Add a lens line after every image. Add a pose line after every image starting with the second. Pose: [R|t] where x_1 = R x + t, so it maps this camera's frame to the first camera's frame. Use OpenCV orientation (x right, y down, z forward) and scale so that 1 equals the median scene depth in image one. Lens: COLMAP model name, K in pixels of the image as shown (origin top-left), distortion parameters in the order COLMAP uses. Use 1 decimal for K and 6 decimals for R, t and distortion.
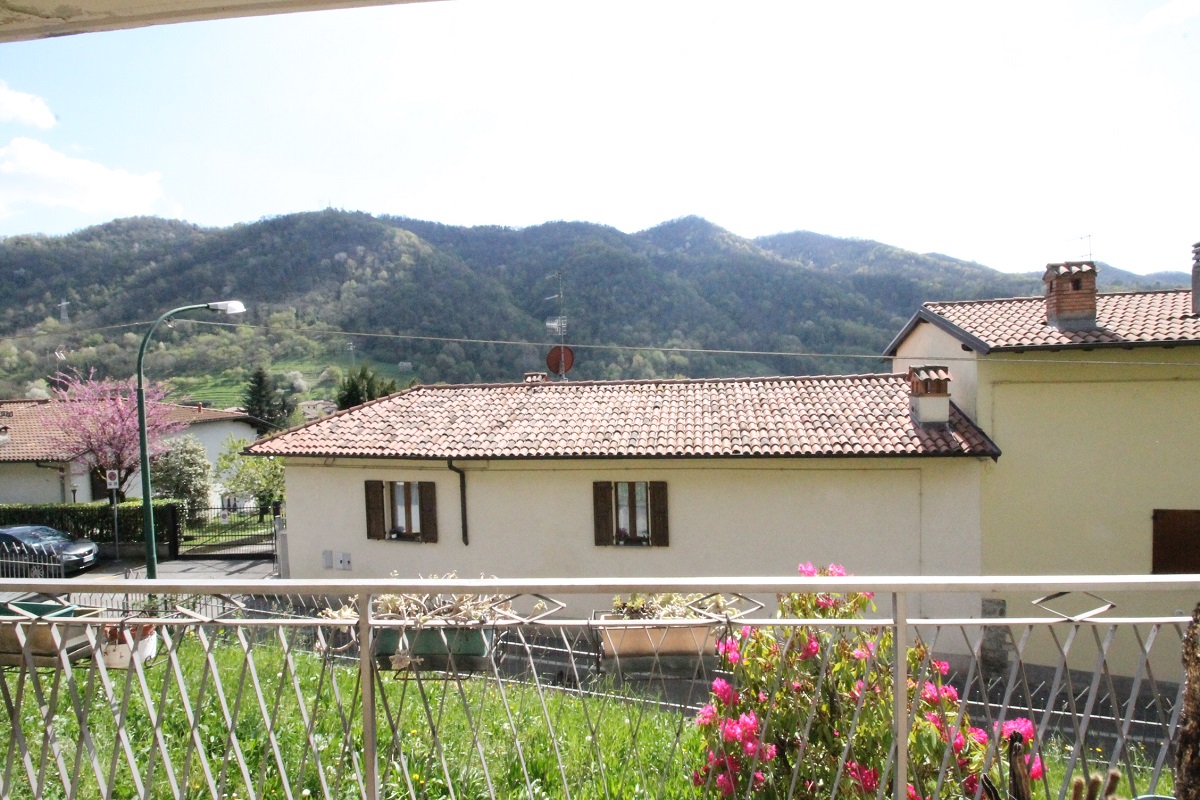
lens RADIAL K [[563.7, 0, 597.3], [0, 563.7, 414.2], [0, 0, 1]] dist [0.000058, -0.000082]
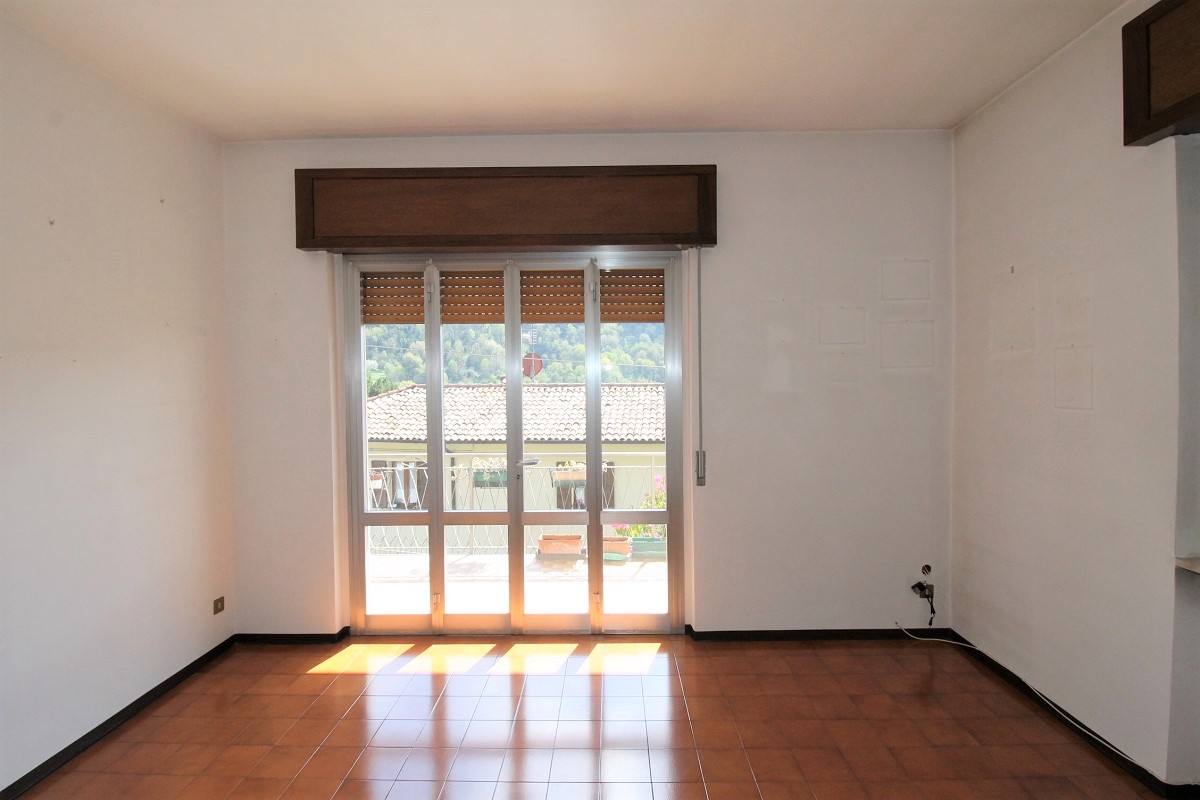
lens RADIAL K [[563.7, 0, 597.3], [0, 563.7, 414.2], [0, 0, 1]] dist [0.000058, -0.000082]
pose [[0.998223, 0.013392, 0.058068, 0.008542], [-0.013196, 0.999906, -0.003757, 0.013956], [-0.058113, 0.002984, 0.998306, -0.265307]]
